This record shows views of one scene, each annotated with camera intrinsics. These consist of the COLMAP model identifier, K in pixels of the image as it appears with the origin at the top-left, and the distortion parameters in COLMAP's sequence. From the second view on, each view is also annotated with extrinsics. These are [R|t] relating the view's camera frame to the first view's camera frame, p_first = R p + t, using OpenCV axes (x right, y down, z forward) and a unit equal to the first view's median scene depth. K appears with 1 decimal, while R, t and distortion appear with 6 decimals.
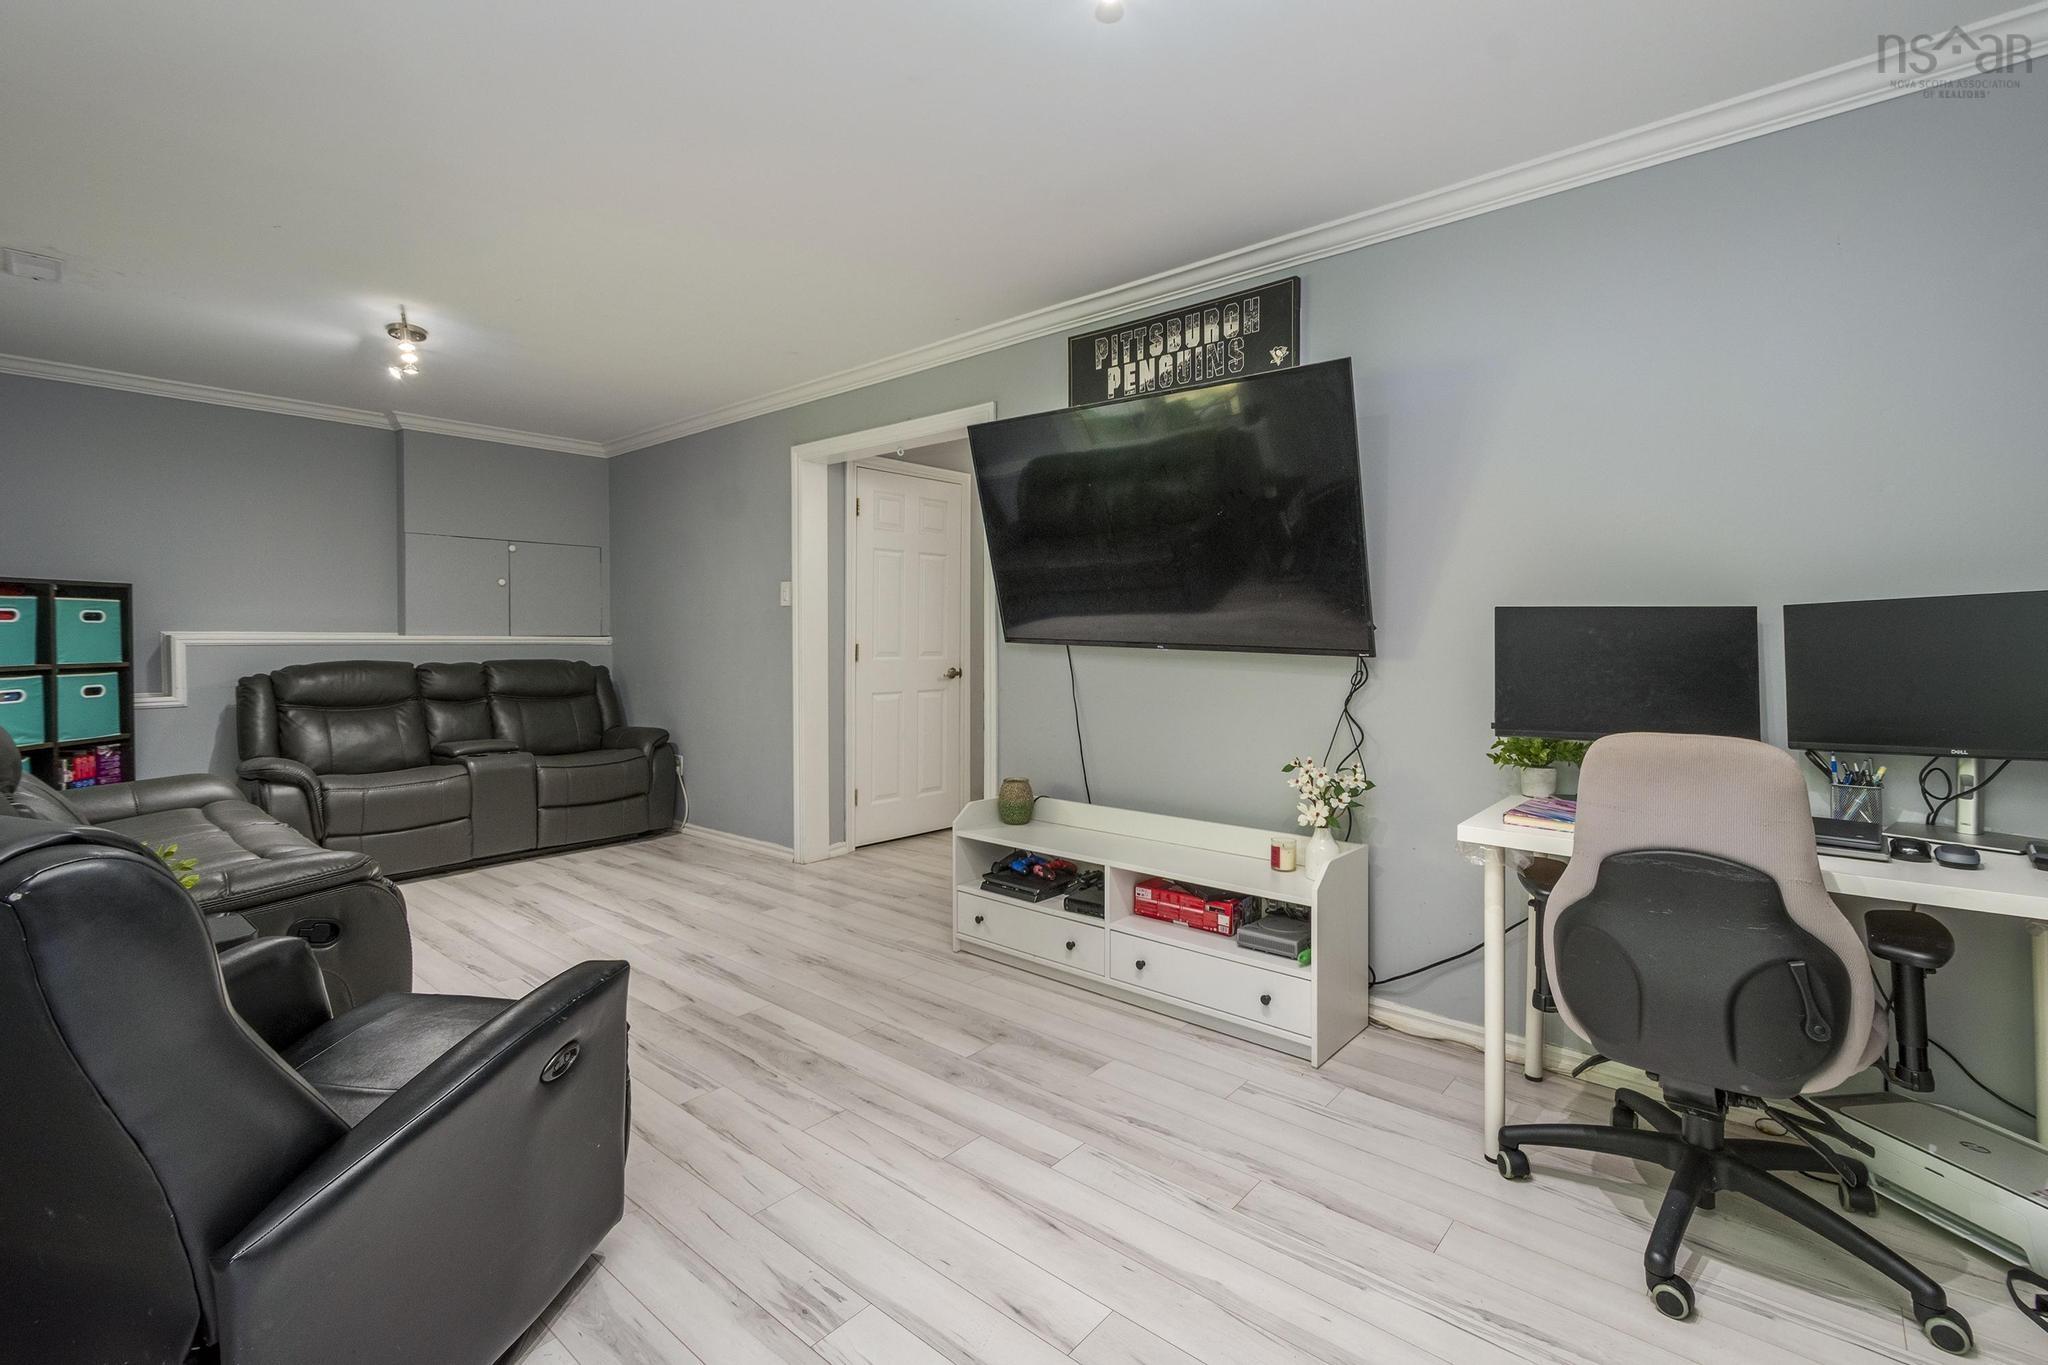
lens RADIAL K [[915.8, 0, 1032.3], [0, 915.8, 625.5], [0, 0, 1]] dist [0.006790, -0.000950]
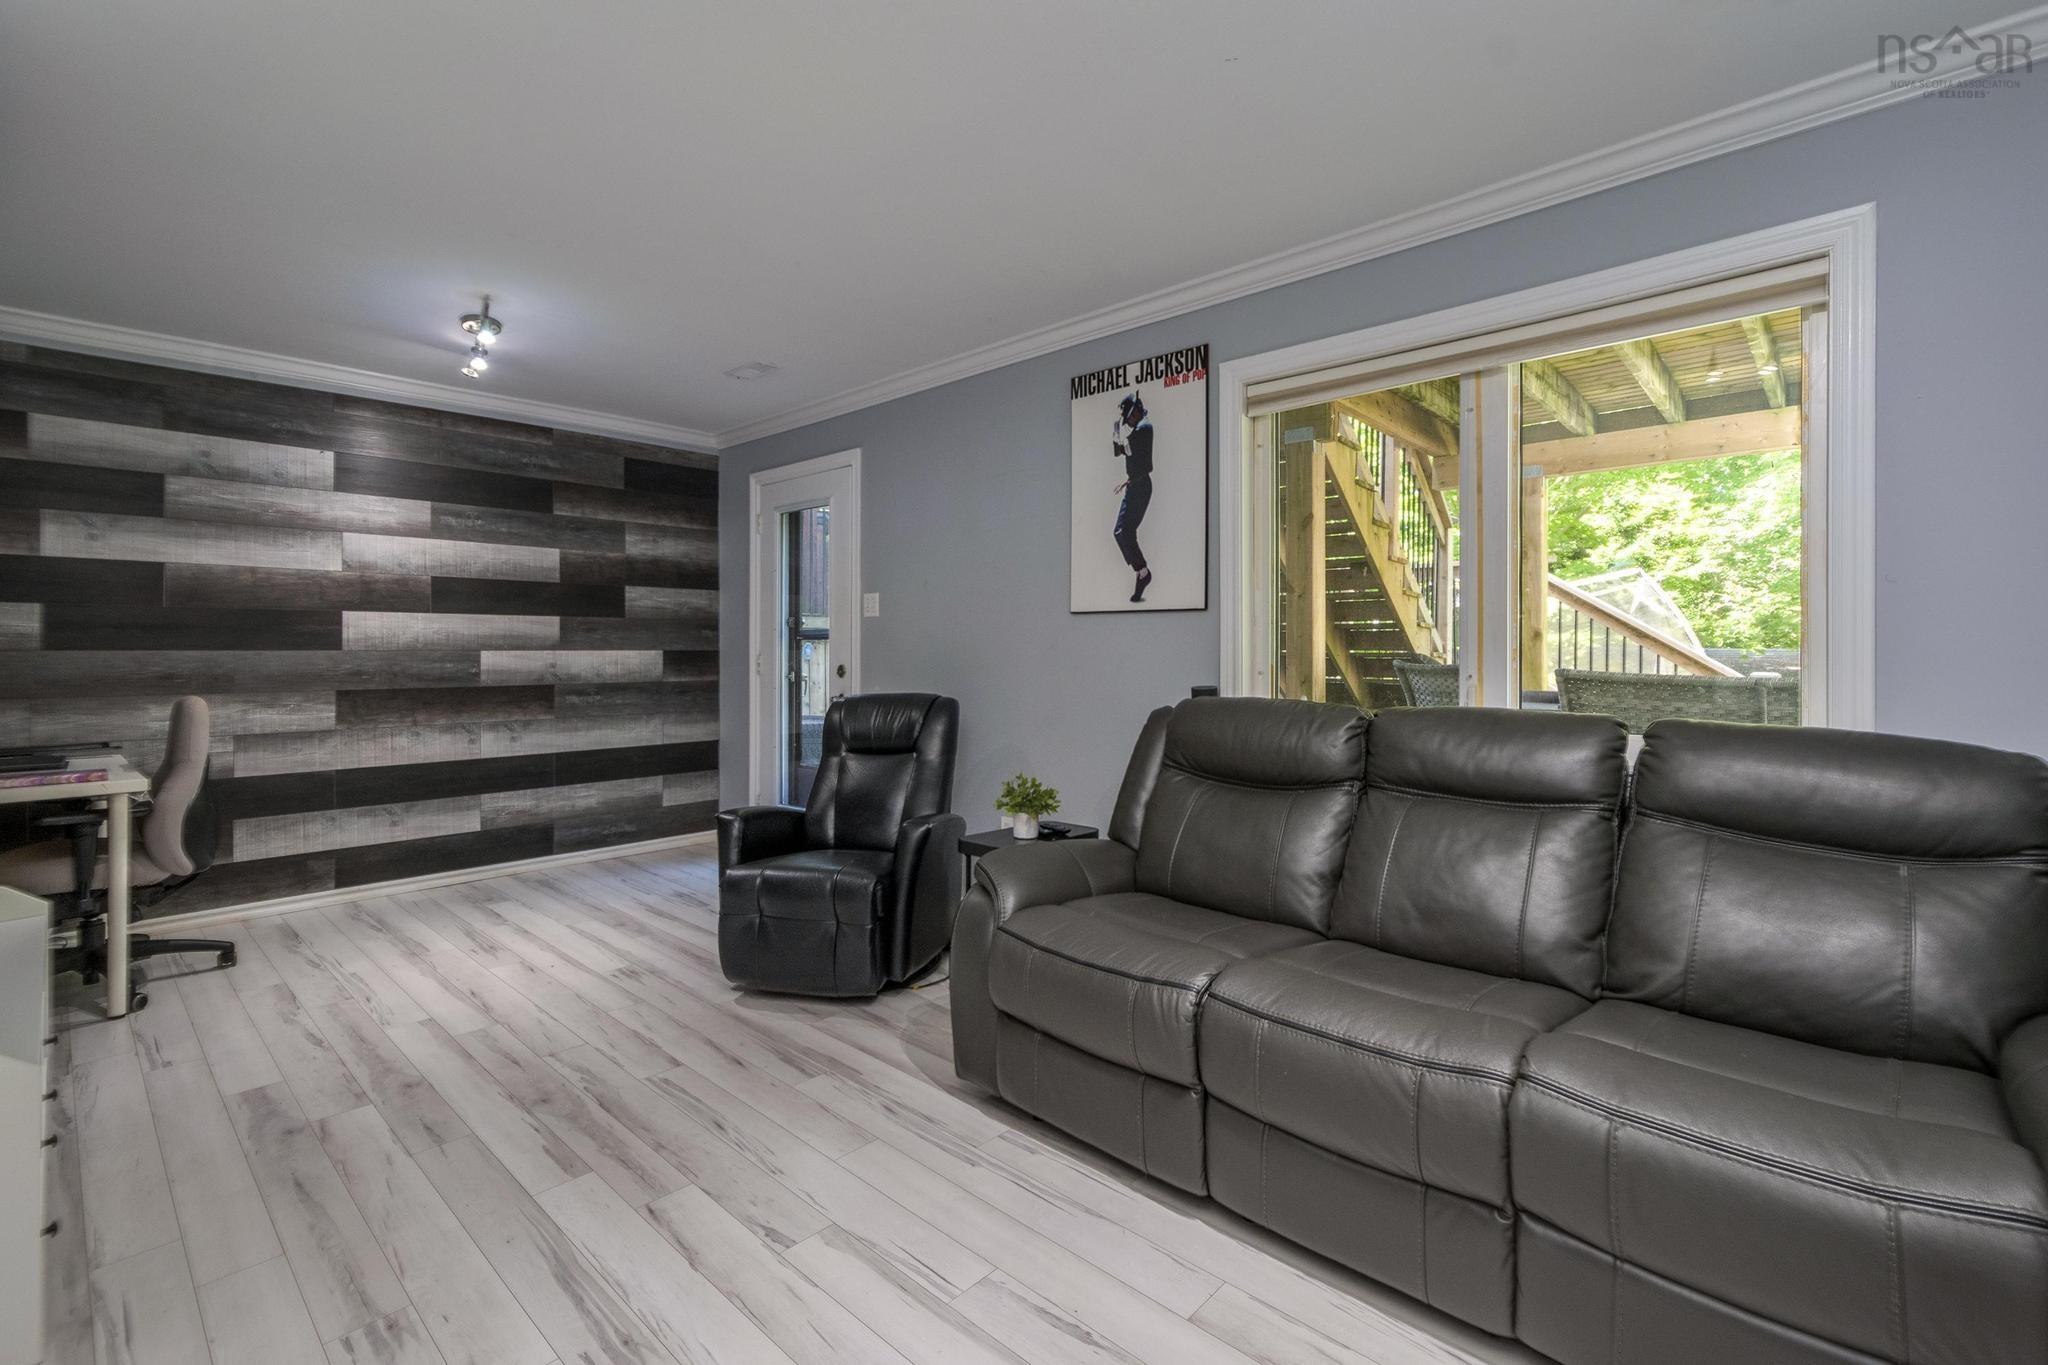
lens RADIAL K [[913.5, 0, 1042.3], [0, 913.5, 638.1], [0, 0, 1]] dist [0.006341, -0.001371]
pose [[-0.999512, 0.003710, 0.031024, -0.670208], [0.003071, 0.999783, -0.020628, 0.020032], [-0.031094, -0.020522, -0.999306, 1.648105]]
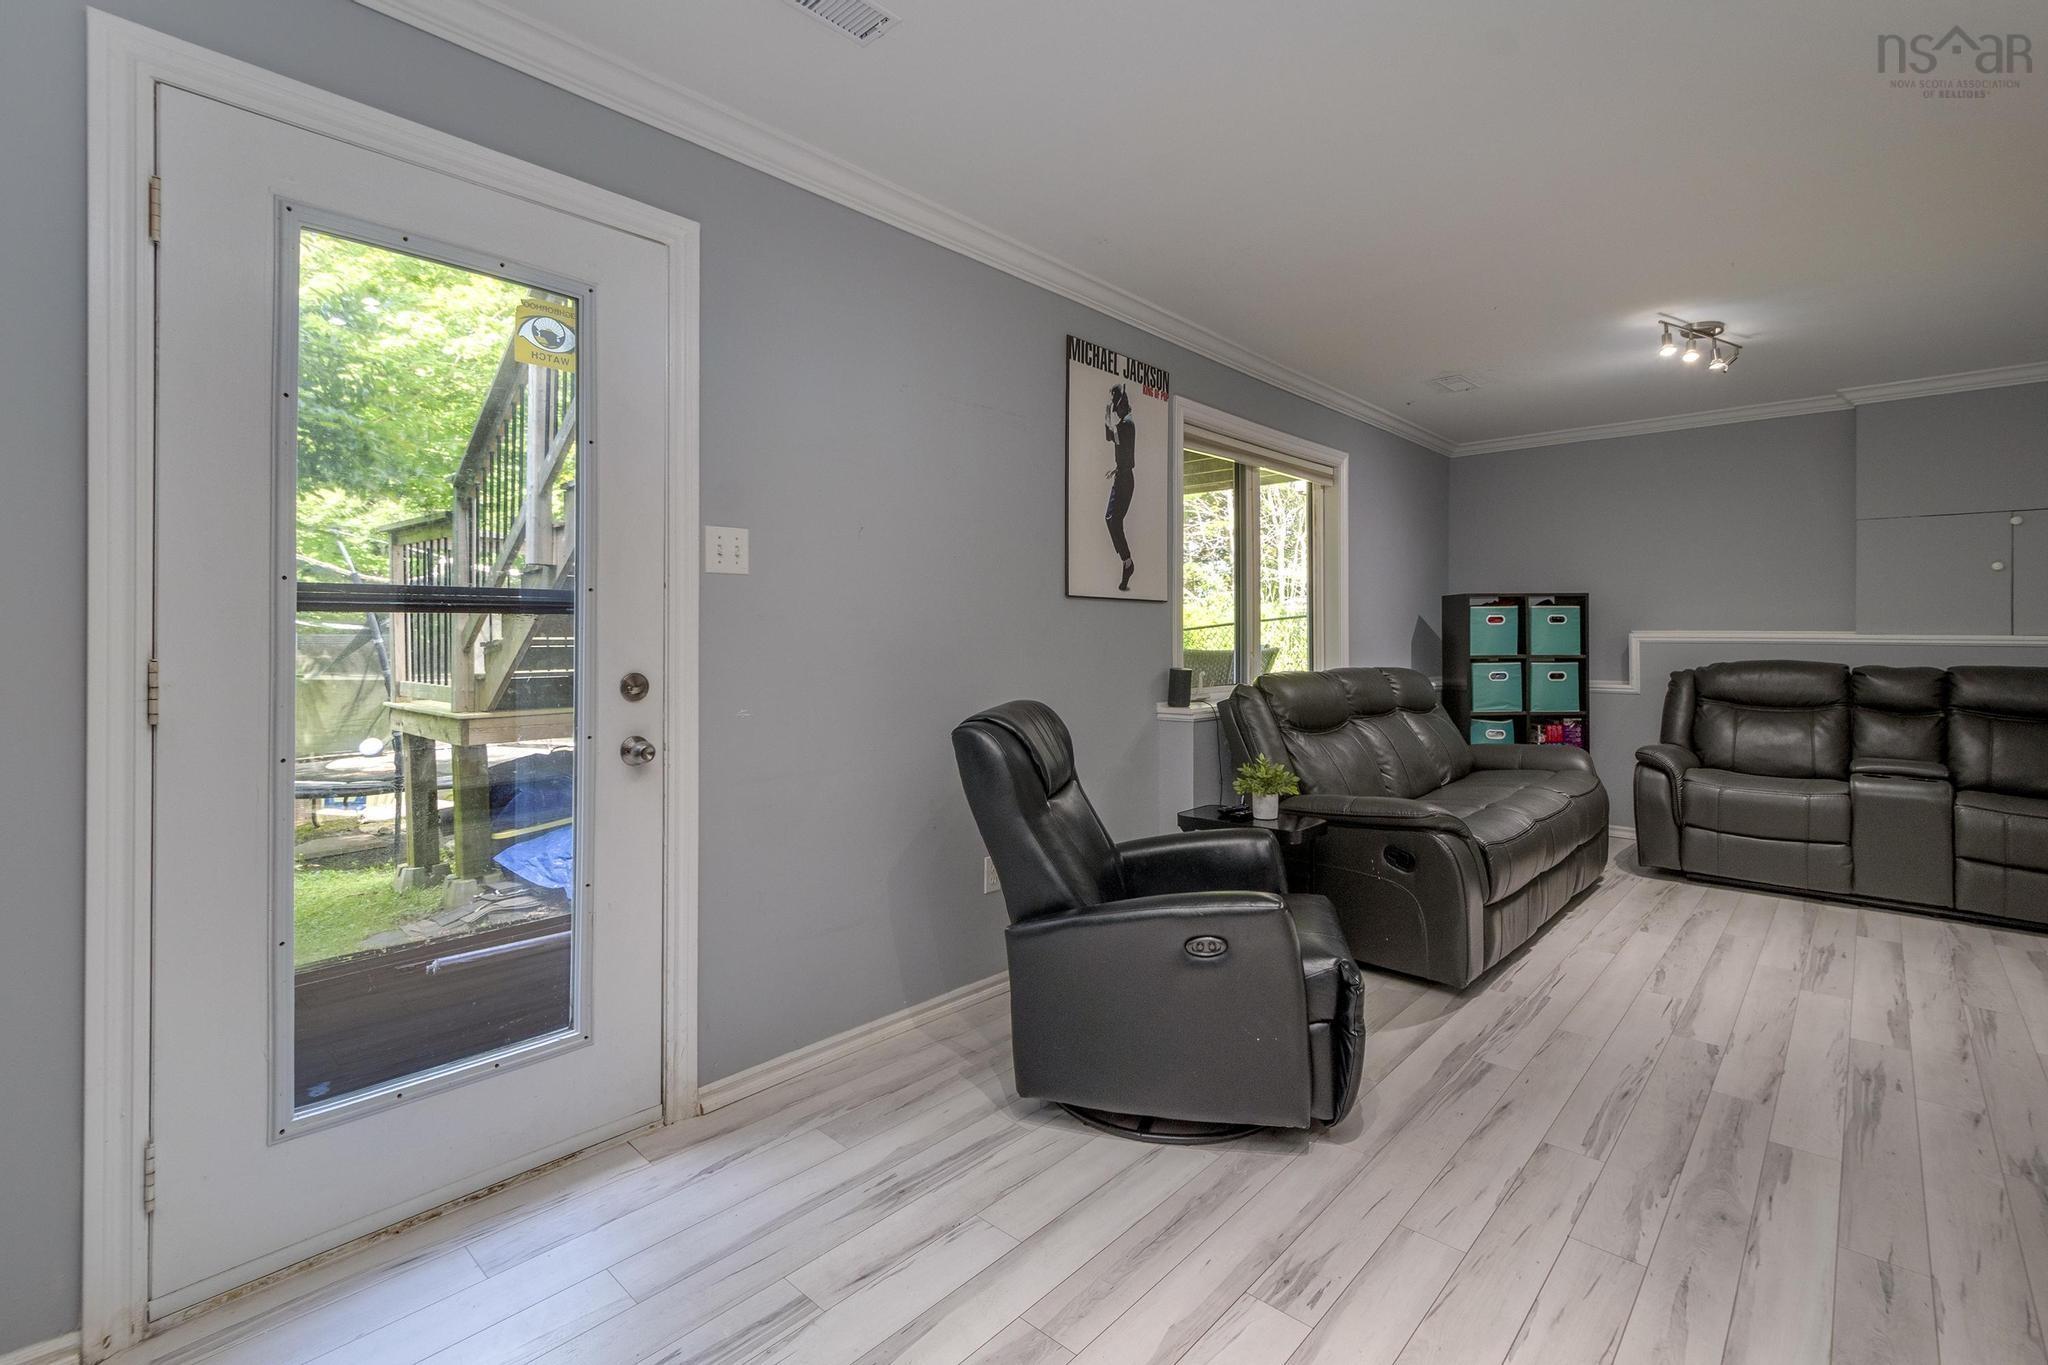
lens RADIAL K [[915.8, 0, 1032.3], [0, 915.8, 625.5], [0, 0, 1]] dist [0.006790, -0.000950]
pose [[-0.032706, -0.007801, -0.999435, 0.437037], [0.008448, 0.999932, -0.008082, 0.004573], [0.999429, -0.008707, -0.032638, 0.406249]]
